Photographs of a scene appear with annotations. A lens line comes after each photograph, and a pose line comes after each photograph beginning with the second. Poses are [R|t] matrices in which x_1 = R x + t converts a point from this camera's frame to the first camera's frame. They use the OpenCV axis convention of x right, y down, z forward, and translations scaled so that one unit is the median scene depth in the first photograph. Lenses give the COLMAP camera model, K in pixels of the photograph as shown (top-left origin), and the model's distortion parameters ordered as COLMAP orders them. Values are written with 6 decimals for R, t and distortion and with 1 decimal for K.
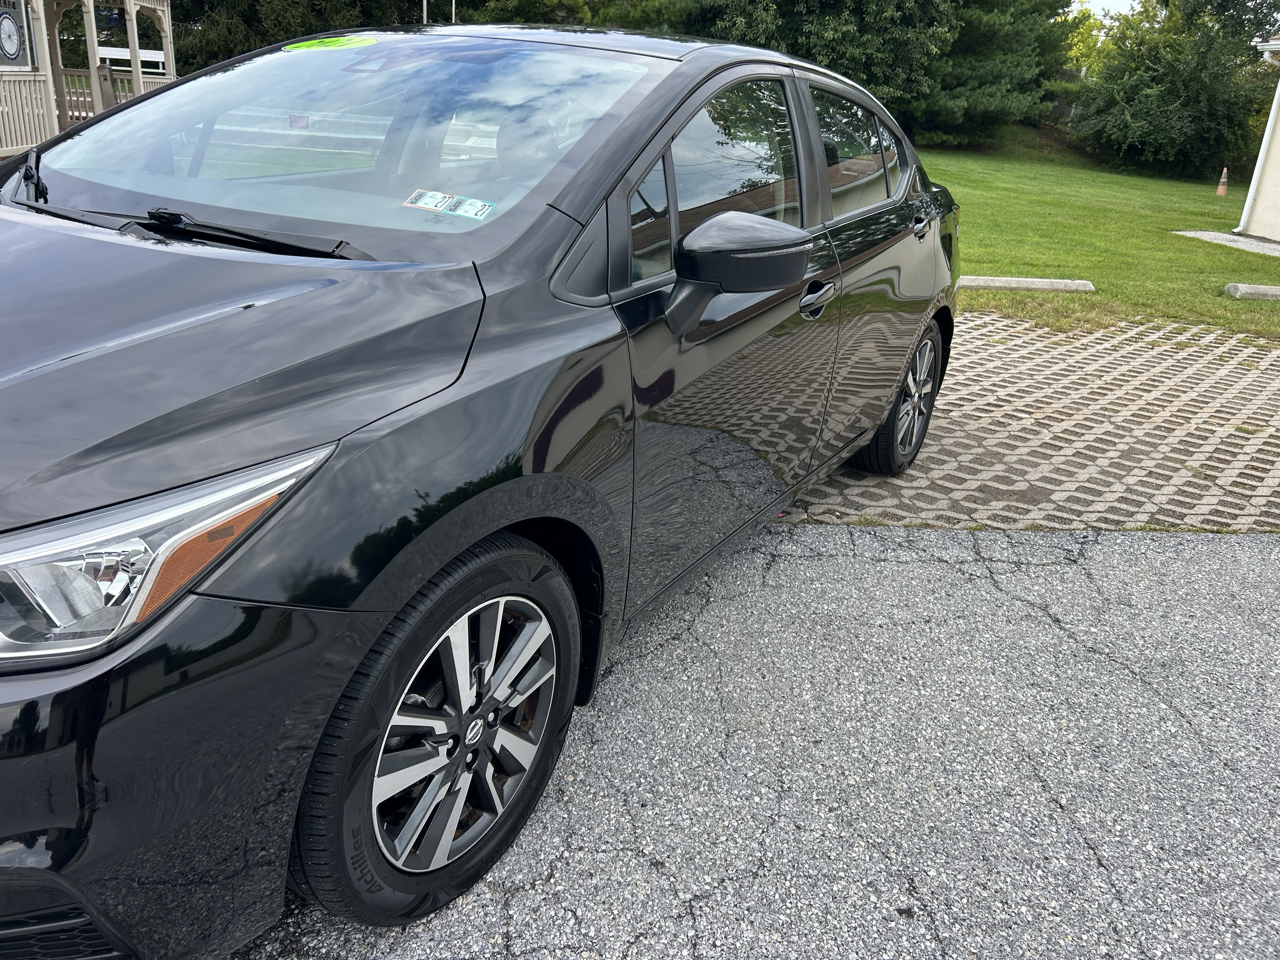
lens RADIAL K [[974.7, 0, 645.2], [0, 974.7, 460.4], [0, 0, 1]] dist [0.046146, -0.052451]
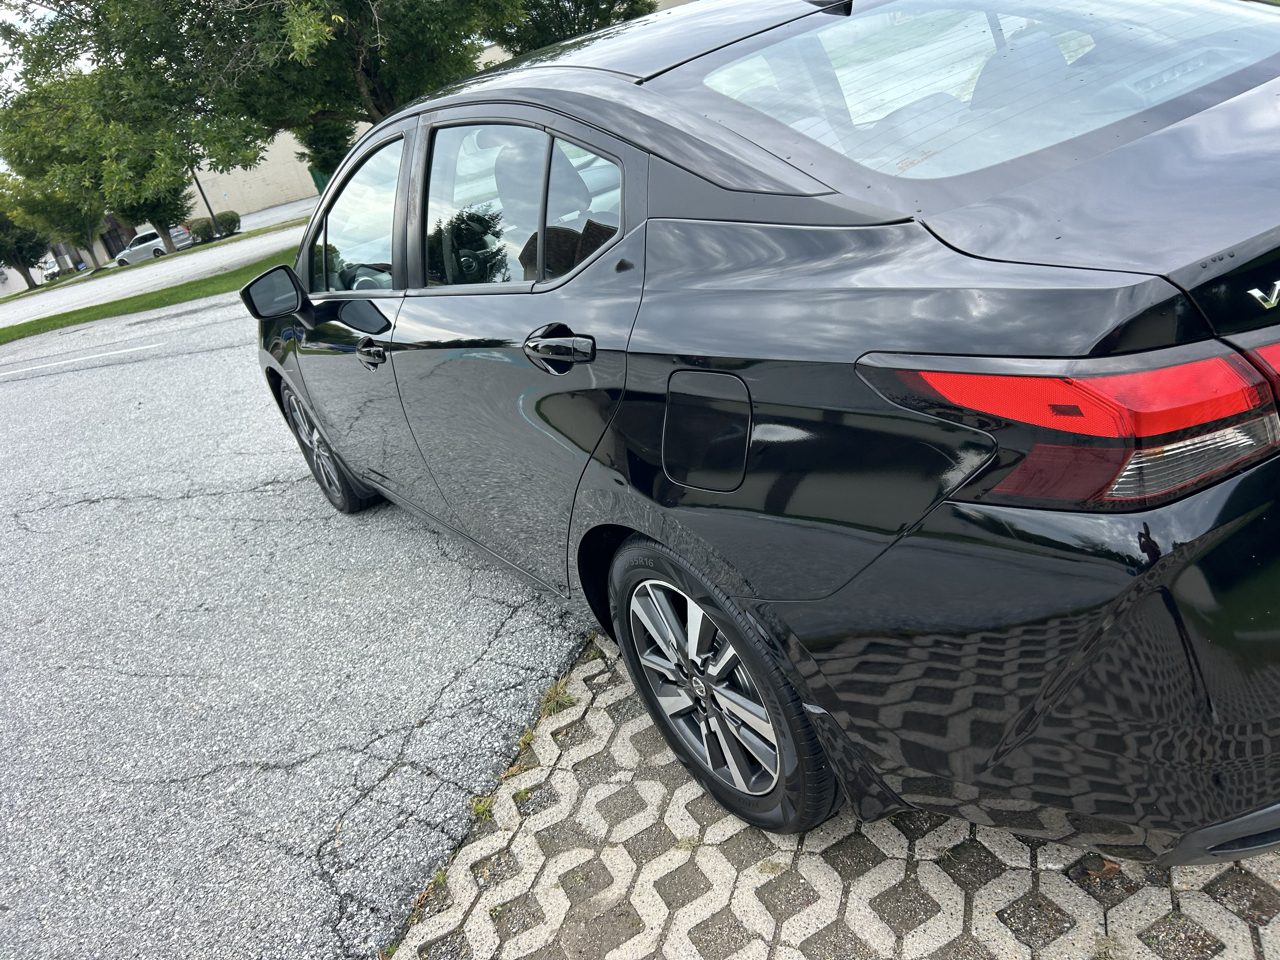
lens RADIAL K [[974.7, 0, 639.0], [0, 974.7, 492.1], [0, 0, 1]] dist [0.046146, -0.052451]
pose [[-0.443495, 0.396695, -0.803707, 0.643333], [-0.086475, 0.873595, 0.478909, -0.380729], [0.892095, 0.281894, -0.353131, 1.115243]]
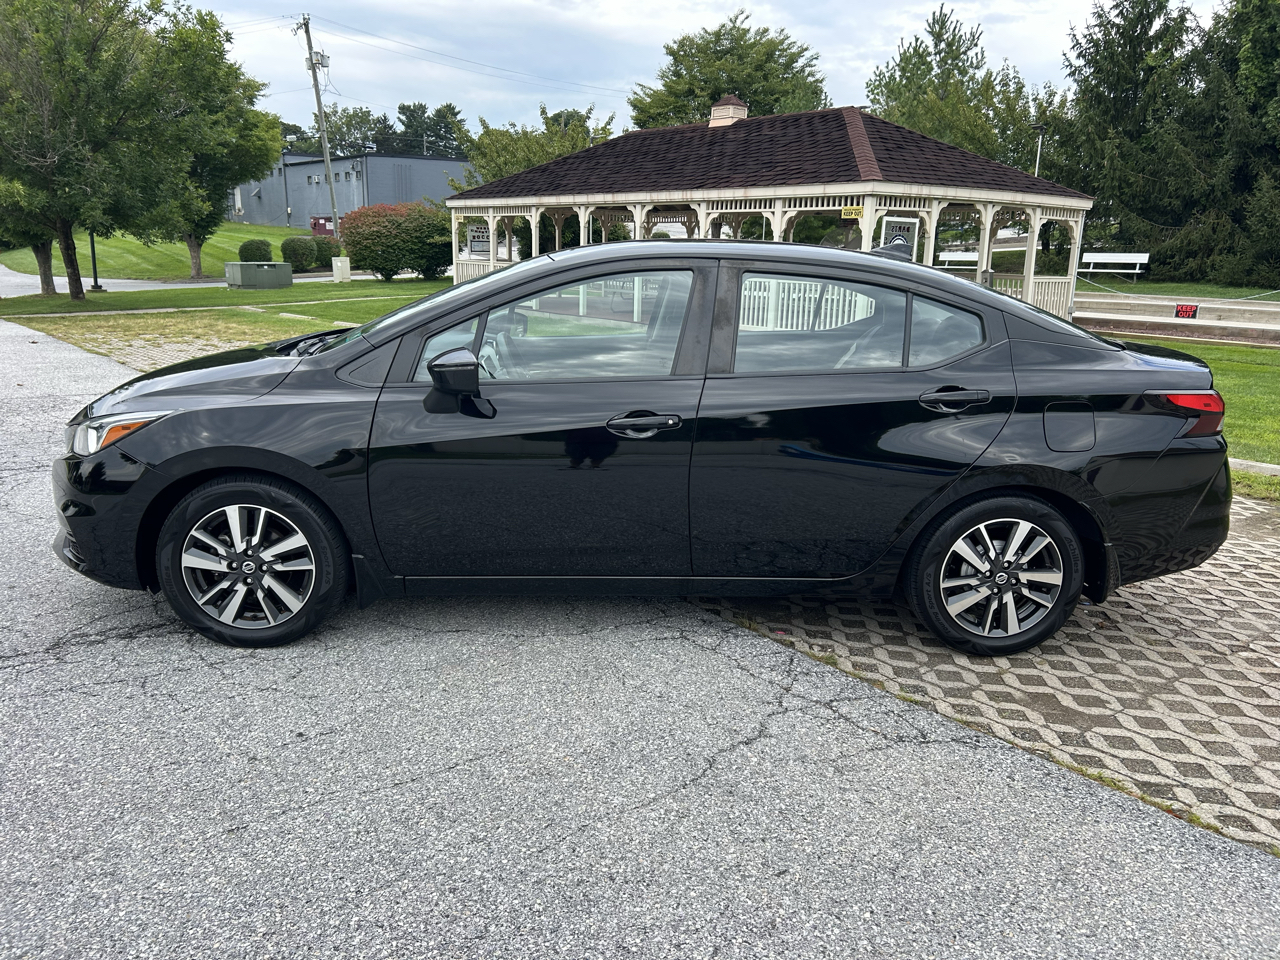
lens RADIAL K [[974.7, 0, 646.1], [0, 974.7, 481.7], [0, 0, 1]] dist [0.046146, -0.052451]
pose [[0.546841, 0.137586, -0.825854, 0.851327], [-0.273594, 0.961617, -0.020957, -0.040355], [0.791272, 0.237409, 0.563494, 0.179051]]
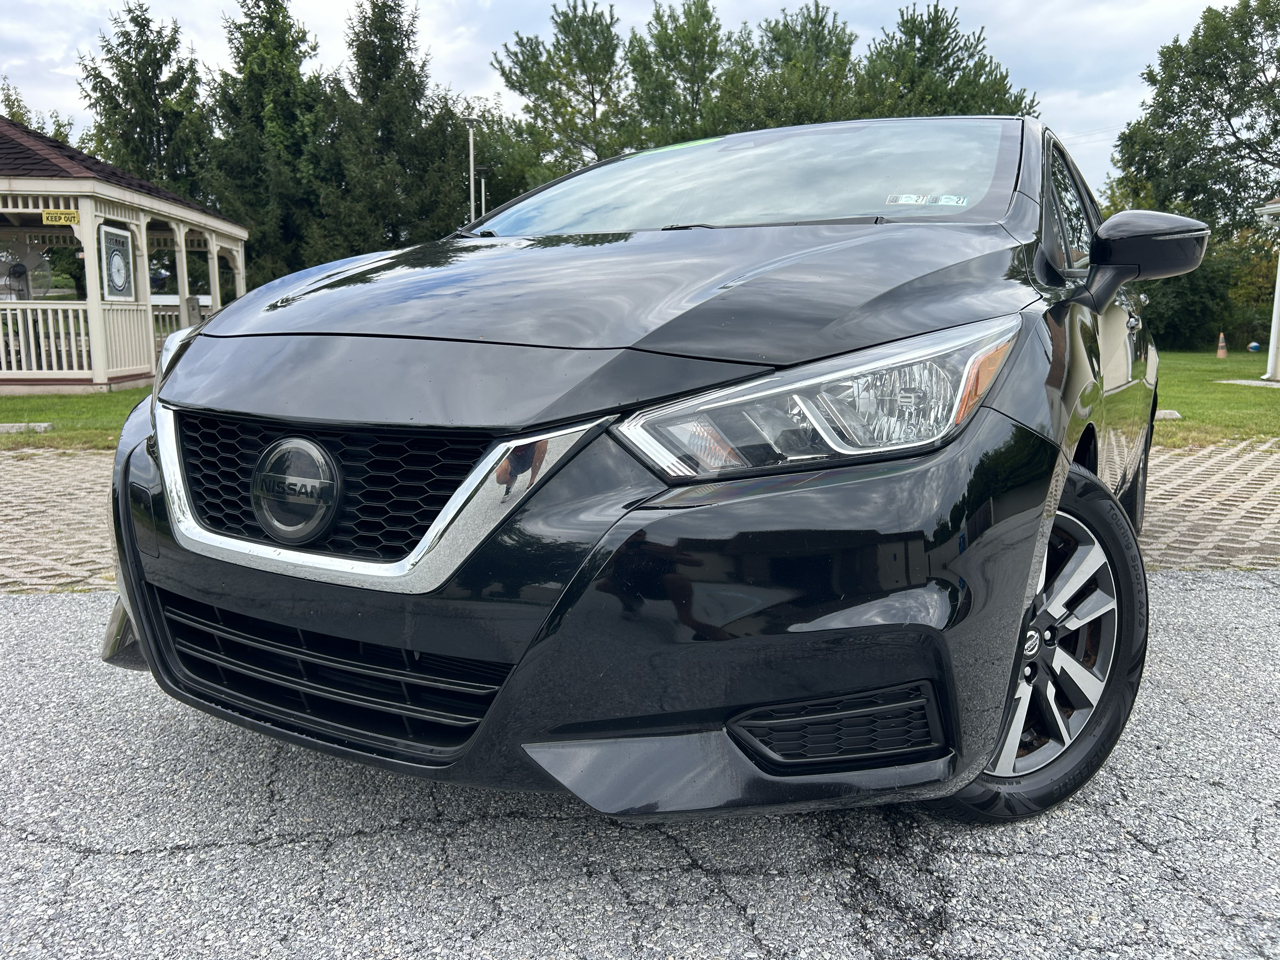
lens RADIAL K [[974.7, 0, 641.6], [0, 974.7, 471.6], [0, 0, 1]] dist [0.046146, -0.052451]
pose [[0.997834, -0.065664, 0.003830, -0.258849], [0.065081, 0.977184, -0.202180, 0.120324], [0.009534, 0.201991, 0.979341, -0.032948]]
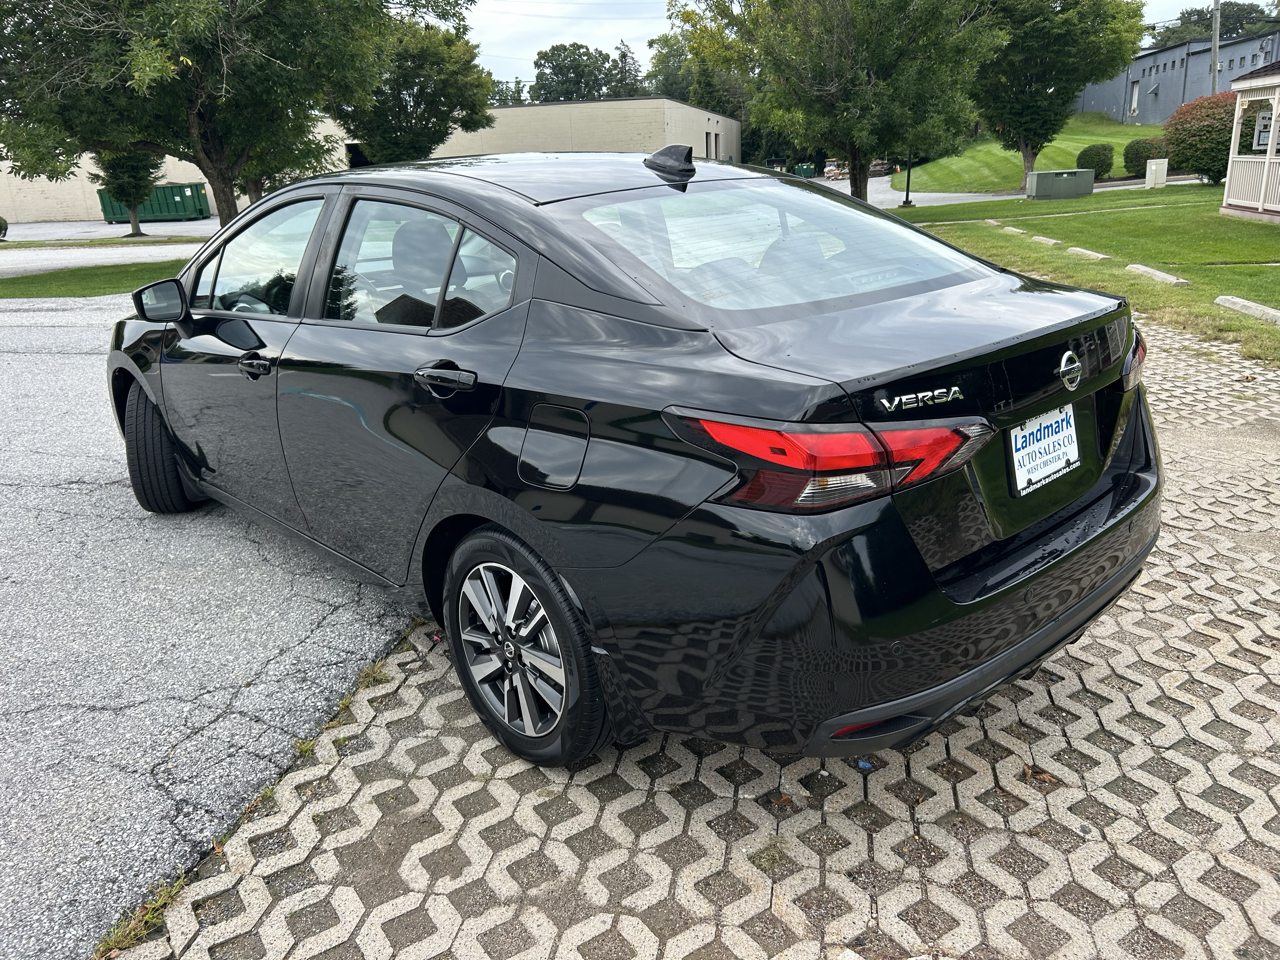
lens RADIAL K [[974.7, 0, 639.7], [0, 974.7, 480.1], [0, 0, 1]] dist [0.046146, -0.052451]
pose [[-0.287810, 0.237766, -0.927703, 0.817375], [-0.310891, 0.893033, 0.325330, -0.396684], [0.905822, 0.382047, -0.183104, 1.147015]]
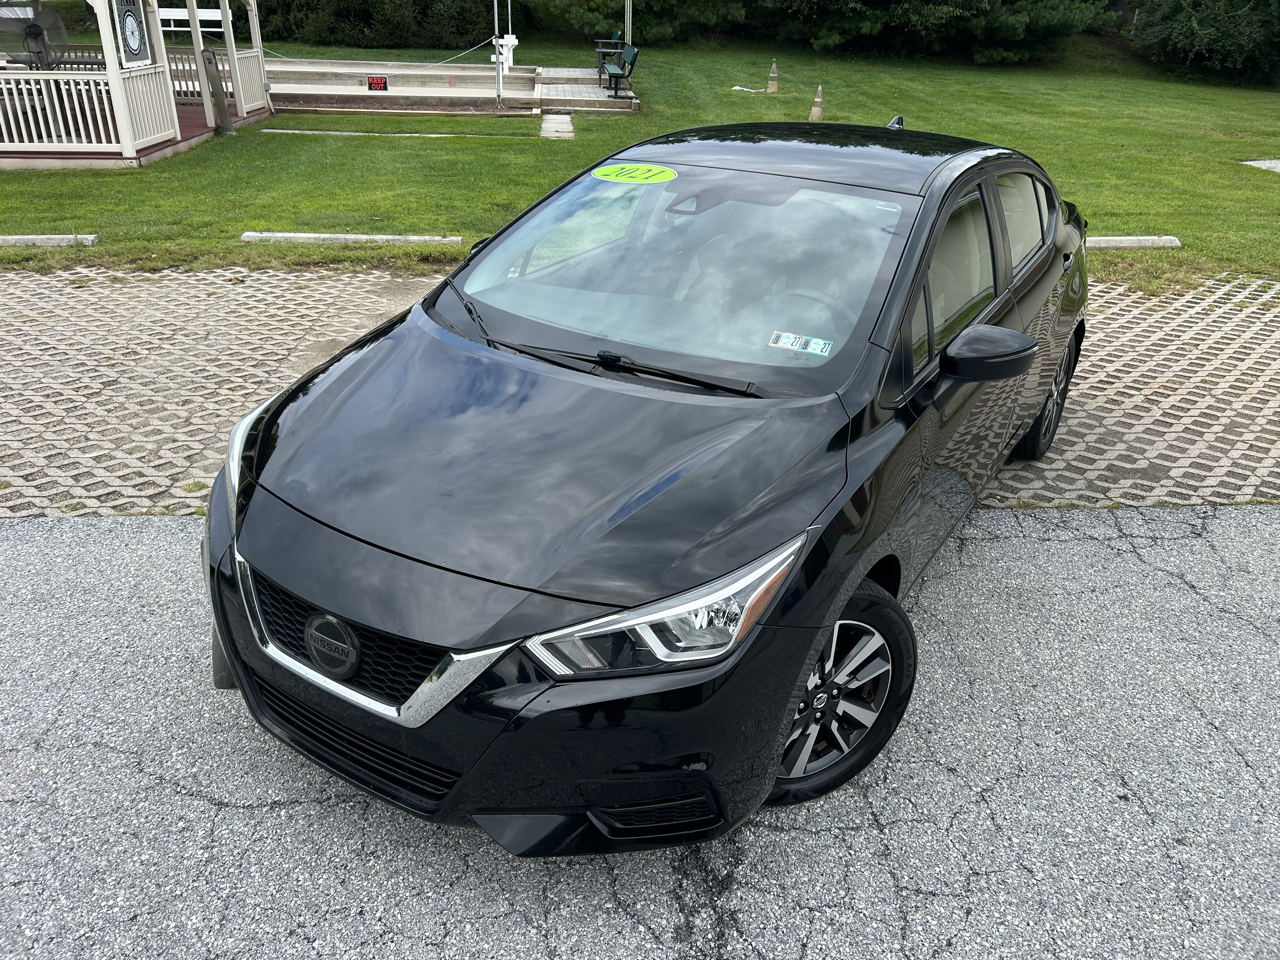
lens RADIAL K [[974.7, 0, 641.3], [0, 974.7, 473.8], [0, 0, 1]] dist [0.046146, -0.052451]
pose [[0.998414, -0.031021, -0.046989, -0.175890], [0.035127, 0.995389, 0.089253, -0.091951], [0.044004, -0.090762, 0.994900, -0.228890]]
